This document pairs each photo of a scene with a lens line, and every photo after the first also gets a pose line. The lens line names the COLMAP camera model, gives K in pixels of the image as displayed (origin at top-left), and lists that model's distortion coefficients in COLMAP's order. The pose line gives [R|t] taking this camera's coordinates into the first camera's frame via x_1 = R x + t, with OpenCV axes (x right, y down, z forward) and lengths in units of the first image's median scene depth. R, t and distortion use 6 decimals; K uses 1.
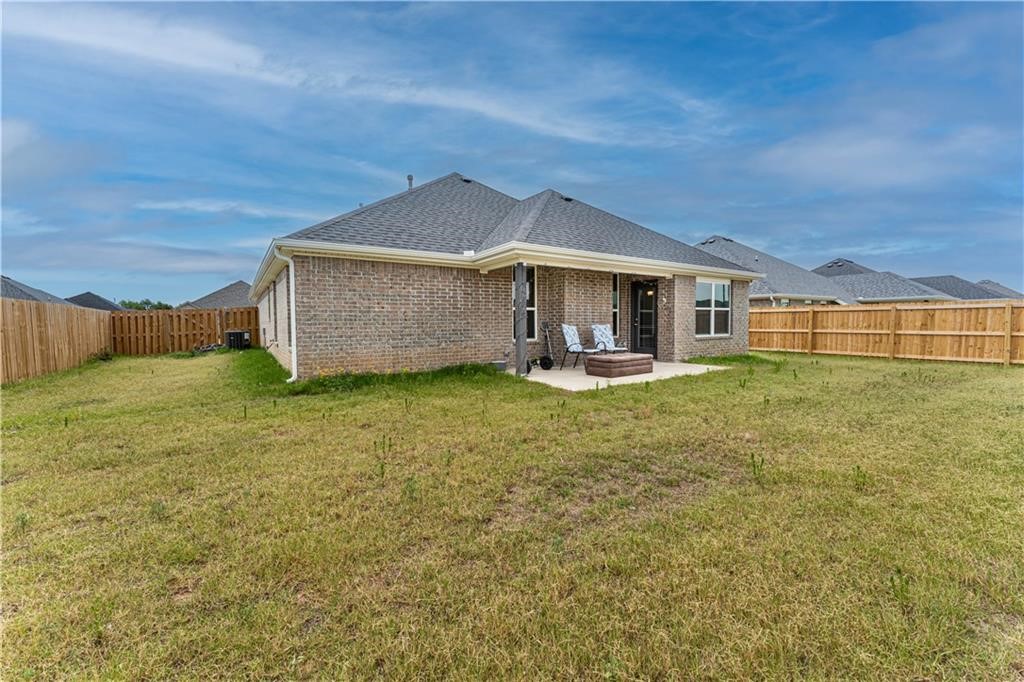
lens RADIAL K [[411.0, 0, 512.0], [0, 411.0, 341.0], [0, 0, 1]] dist [0.001633, 0.000388]
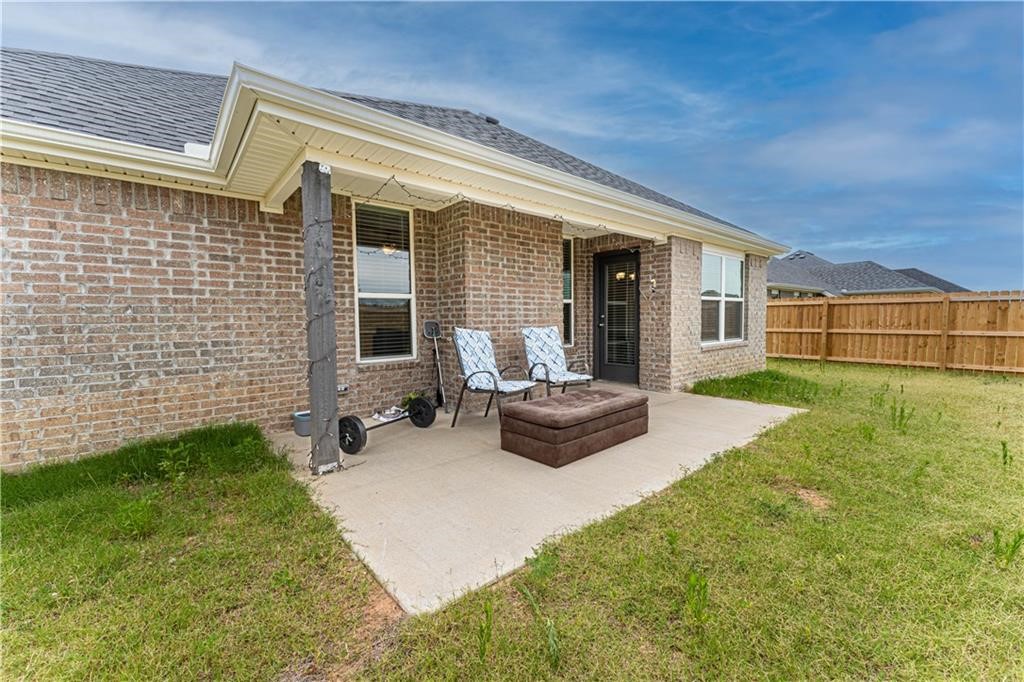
lens RADIAL K [[411.0, 0, 512.0], [0, 411.0, 341.0], [0, 0, 1]] dist [0.001633, 0.000388]
pose [[0.993918, -0.009314, 0.109728, 0.110556], [0.008204, 0.999911, 0.010565, -0.025122], [-0.109817, -0.009601, 0.993905, 0.438045]]
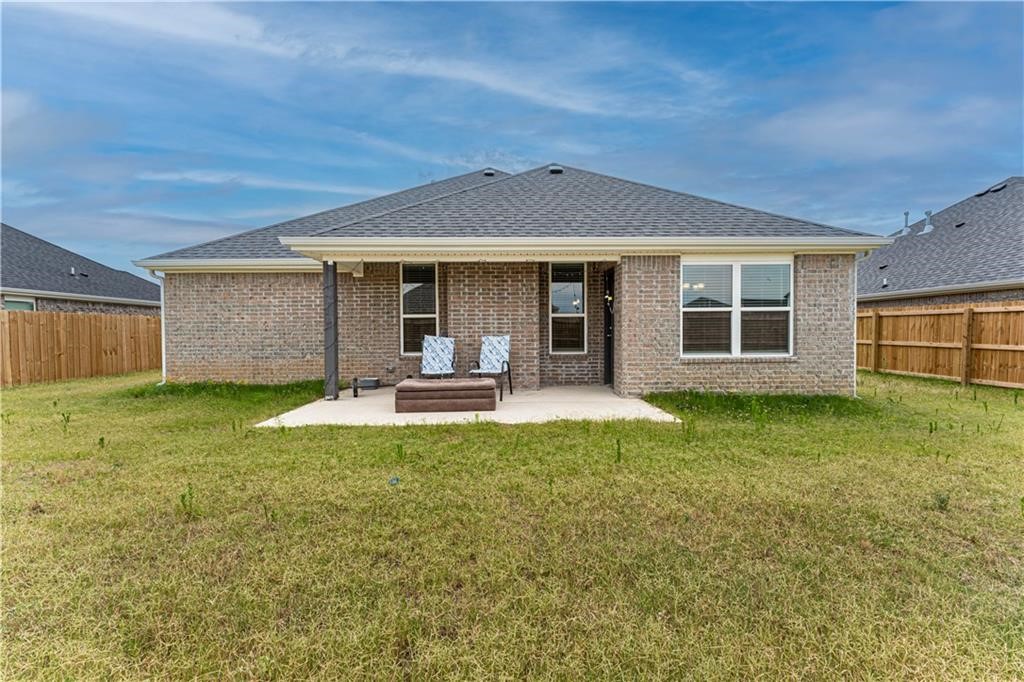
lens RADIAL K [[411.0, 0, 512.0], [0, 411.0, 341.0], [0, 0, 1]] dist [0.001633, 0.000388]
pose [[0.836888, 0.013328, -0.547212, 0.560293], [-0.023409, 0.999660, -0.011452, -0.020786], [0.546874, 0.022394, 0.836916, 0.366283]]
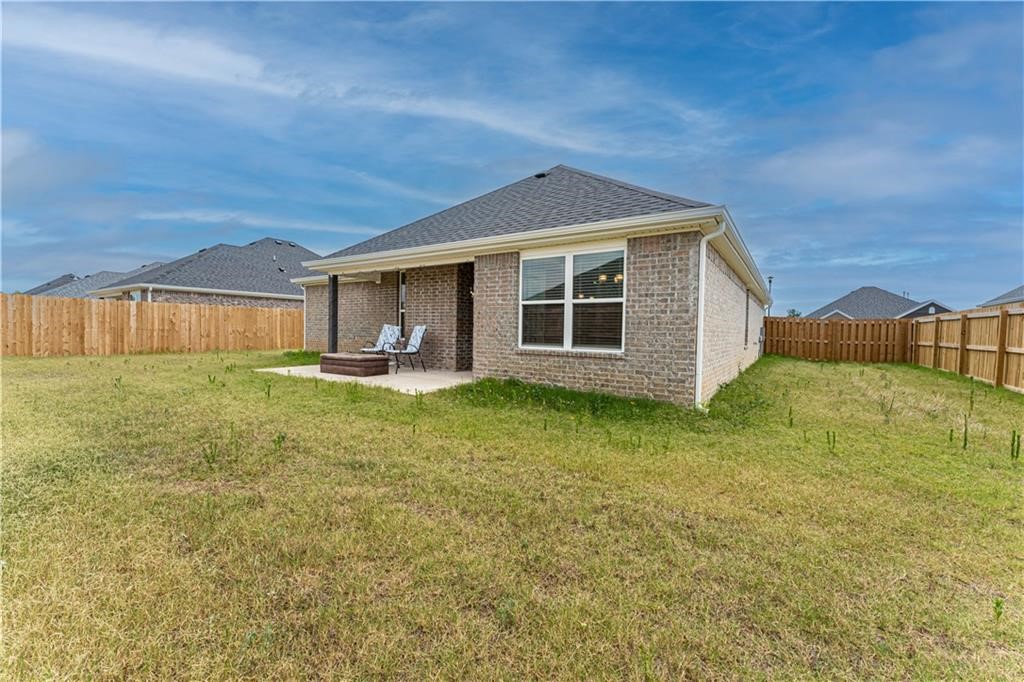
lens RADIAL K [[411.0, 0, 512.0], [0, 411.0, 341.0], [0, 0, 1]] dist [0.001633, 0.000388]
pose [[0.369138, 0.042420, -0.928406, 1.012479], [-0.059216, 0.998002, 0.022055, -0.033534], [0.927486, 0.046835, 0.370912, 0.752629]]
